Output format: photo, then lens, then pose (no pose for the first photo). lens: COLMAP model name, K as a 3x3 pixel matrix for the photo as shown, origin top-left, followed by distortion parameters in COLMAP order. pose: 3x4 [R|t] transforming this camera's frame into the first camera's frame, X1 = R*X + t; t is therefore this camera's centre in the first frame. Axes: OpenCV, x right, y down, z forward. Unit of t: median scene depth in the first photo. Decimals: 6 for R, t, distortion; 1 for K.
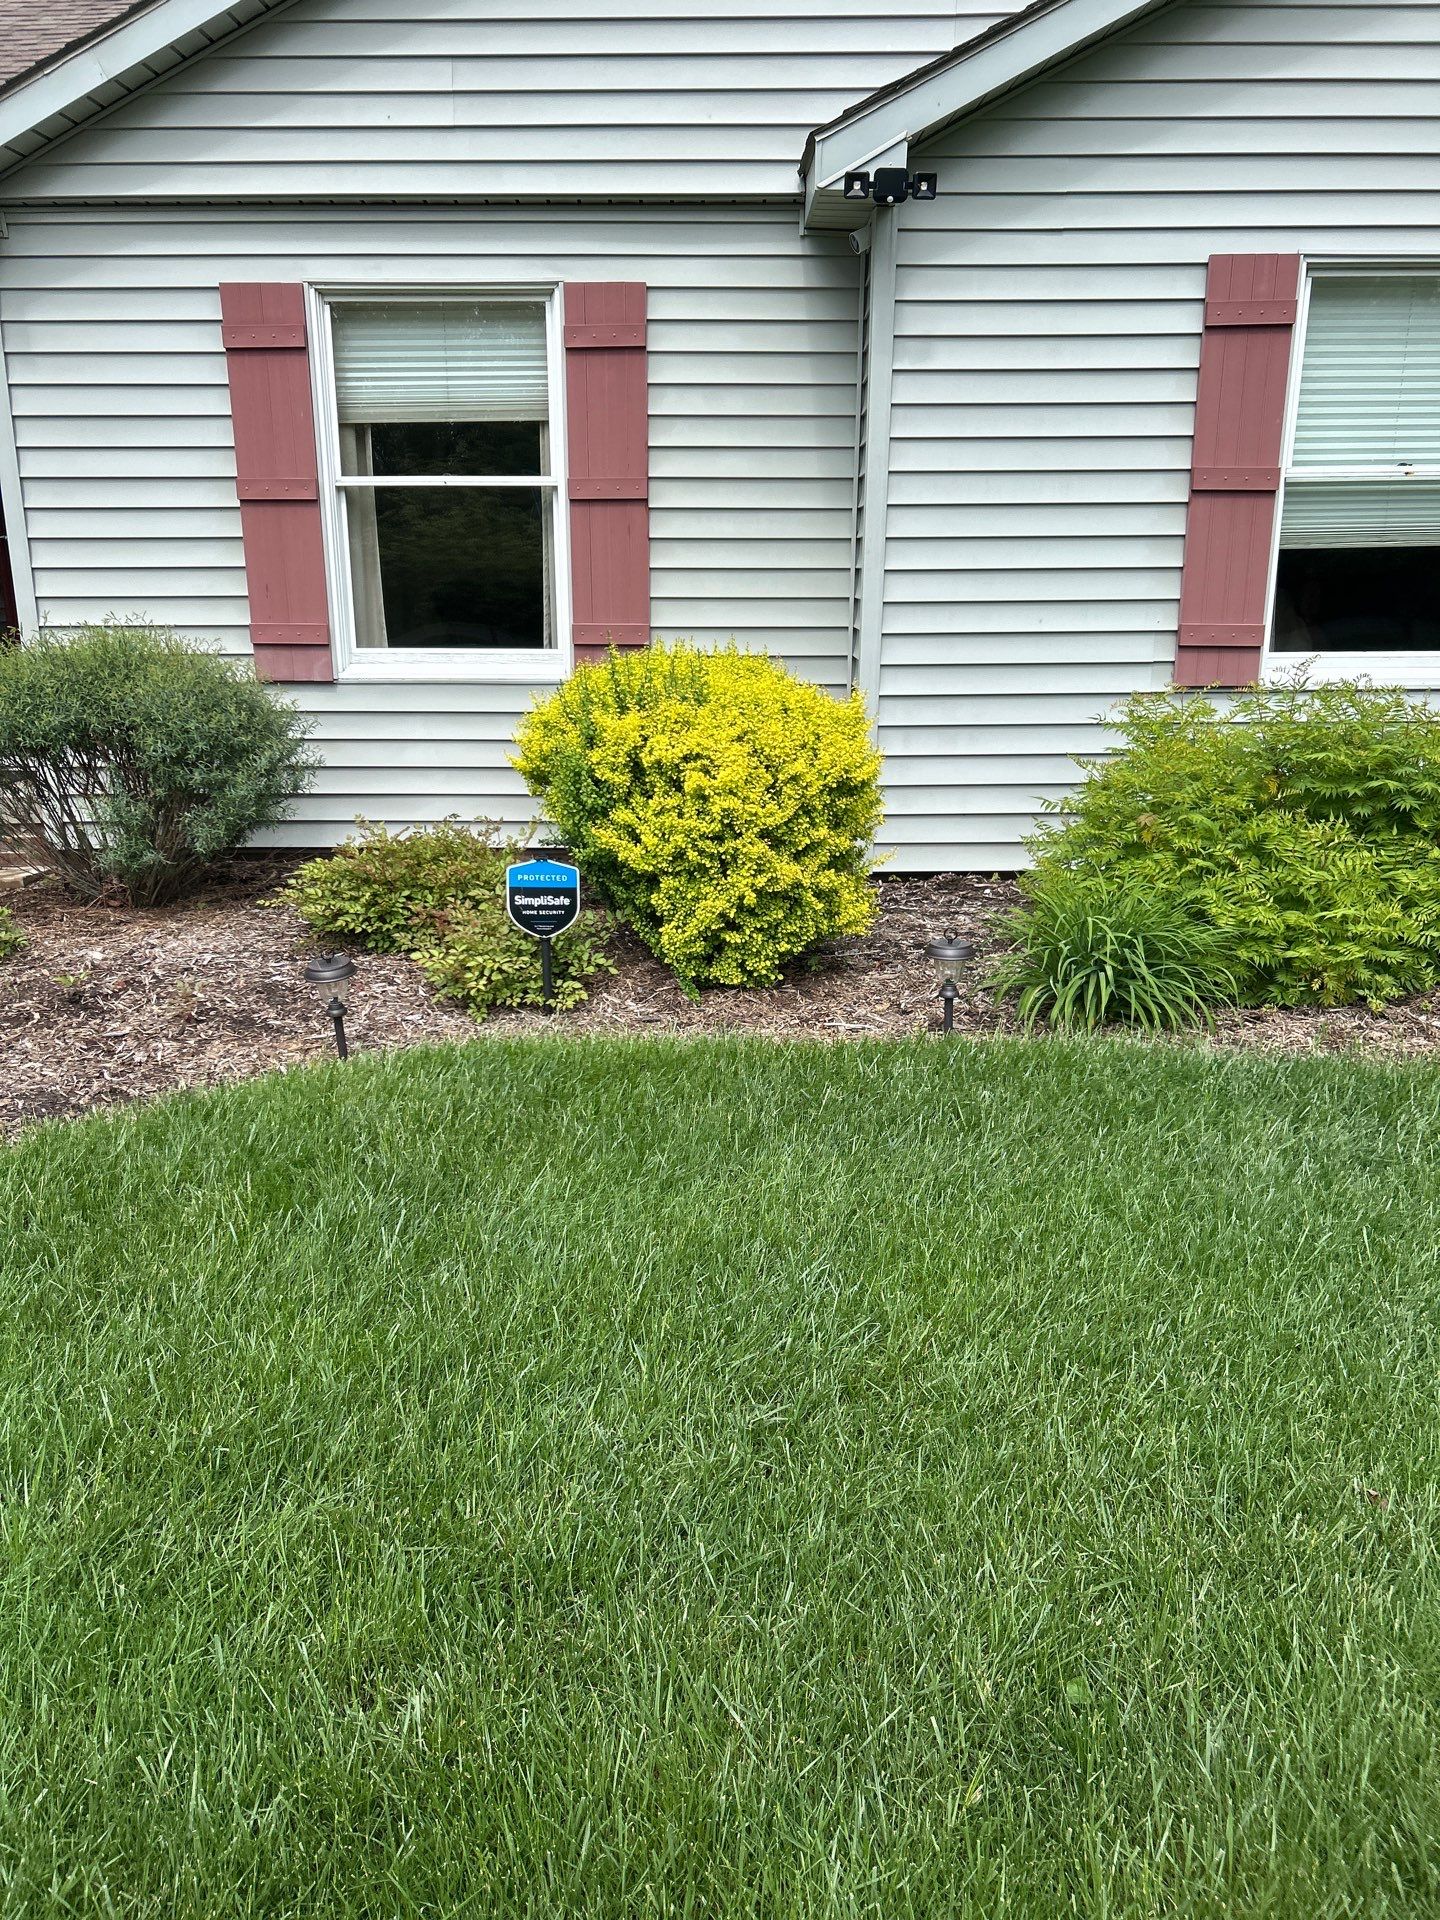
lens RADIAL K [[1441.0, 0, 713.6], [0, 1441.0, 956.1], [0, 0, 1]] dist [0.035387, -0.030356]
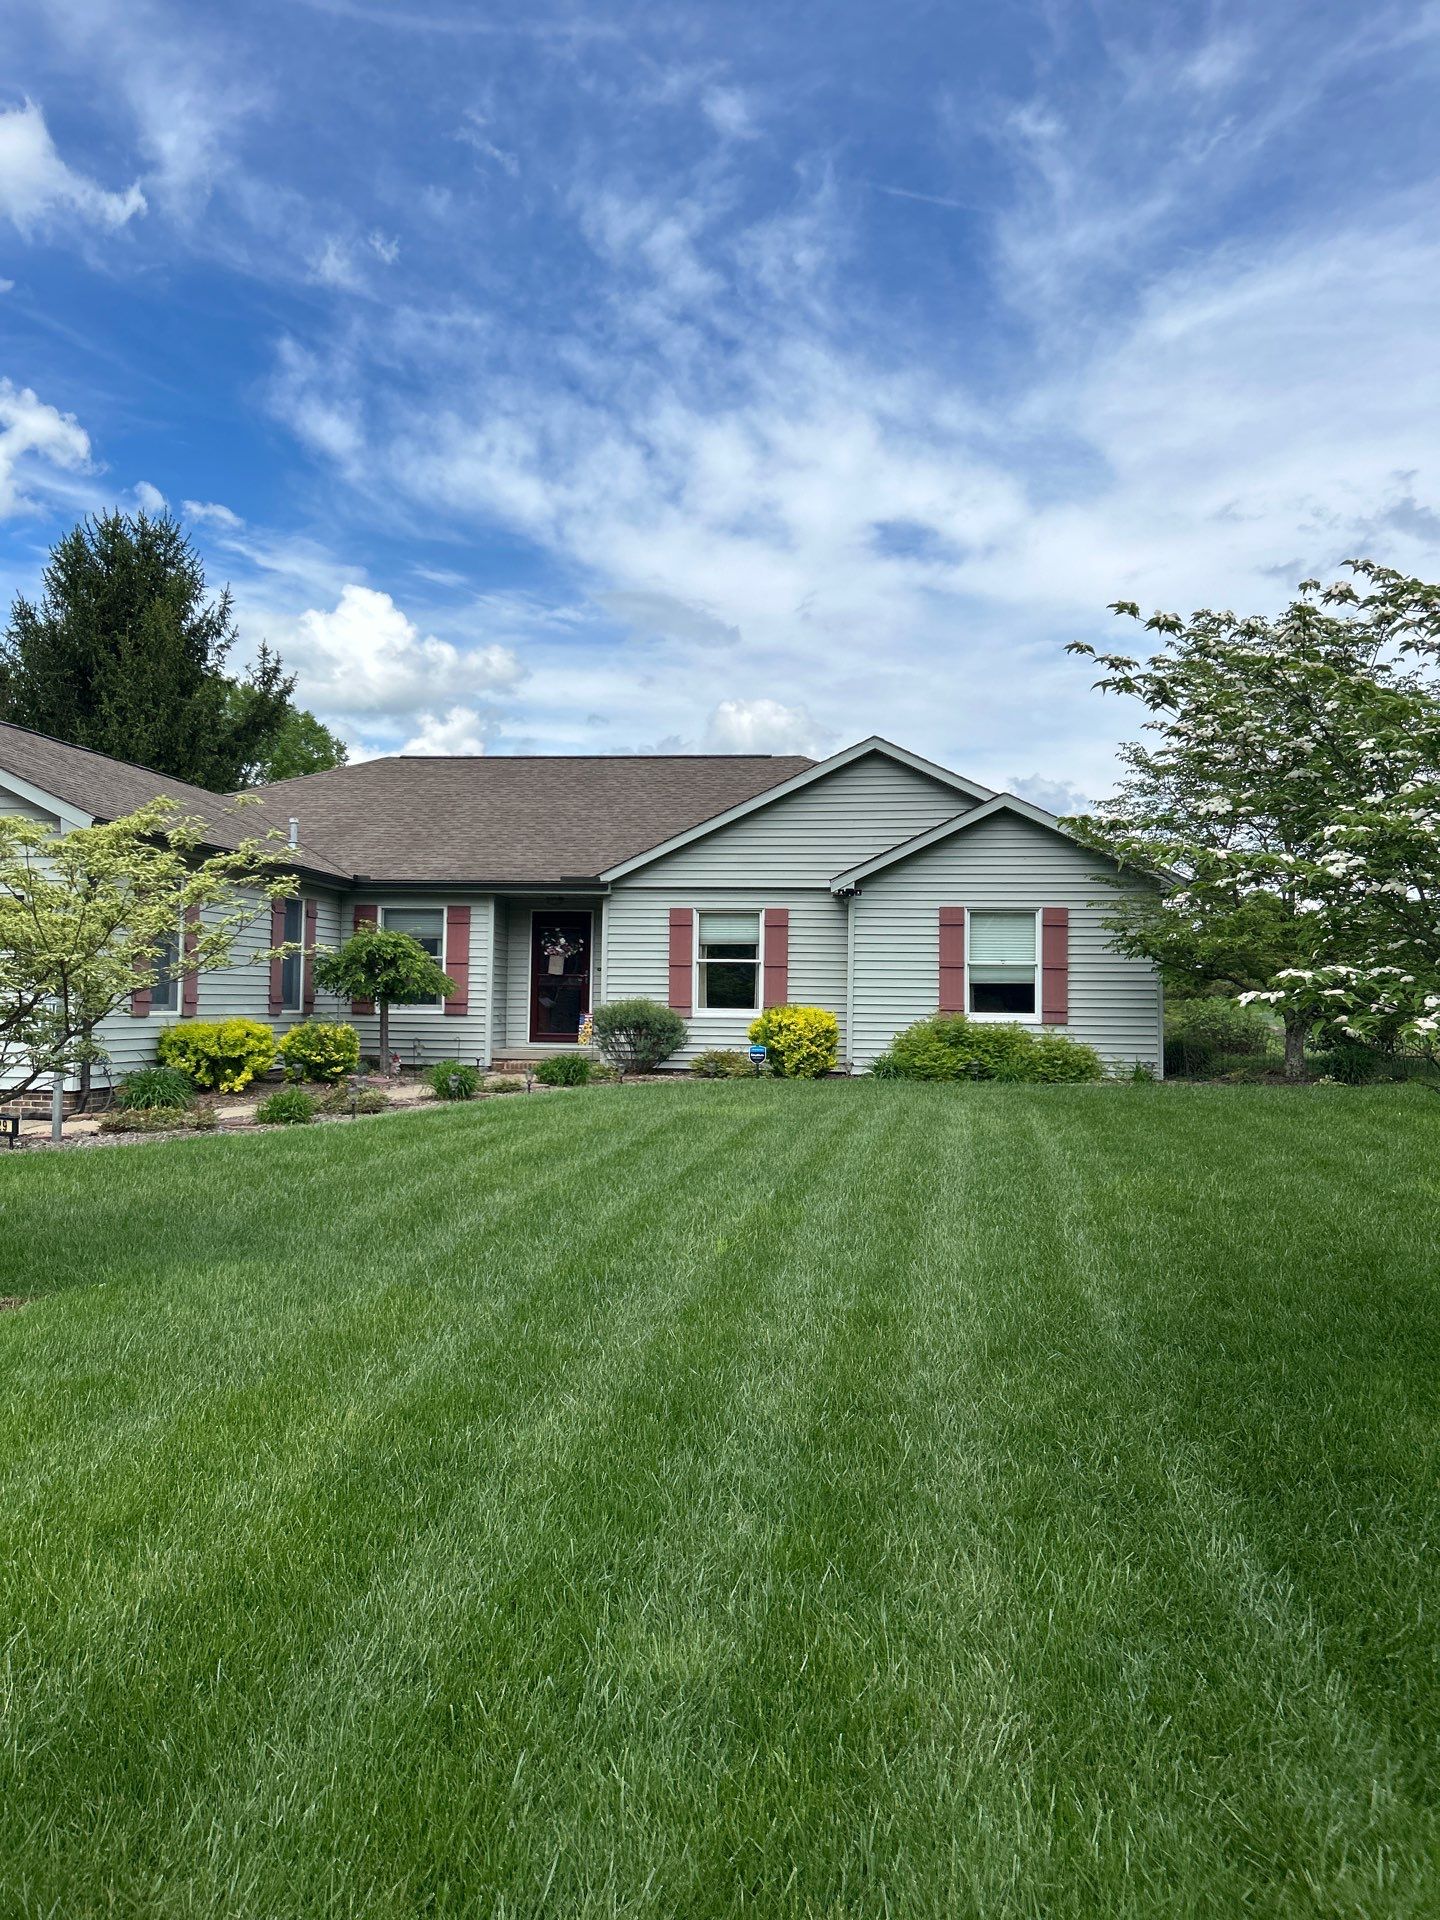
lens RADIAL K [[1441.0, 0, 717.4], [0, 1441.0, 958.3], [0, 0, 1]] dist [0.035387, -0.030356]
pose [[0.993832, 0.013062, -0.110126, 0.182644], [-0.046054, 0.951973, -0.302700, 0.777731], [0.100883, 0.305904, 0.946702, -2.480792]]
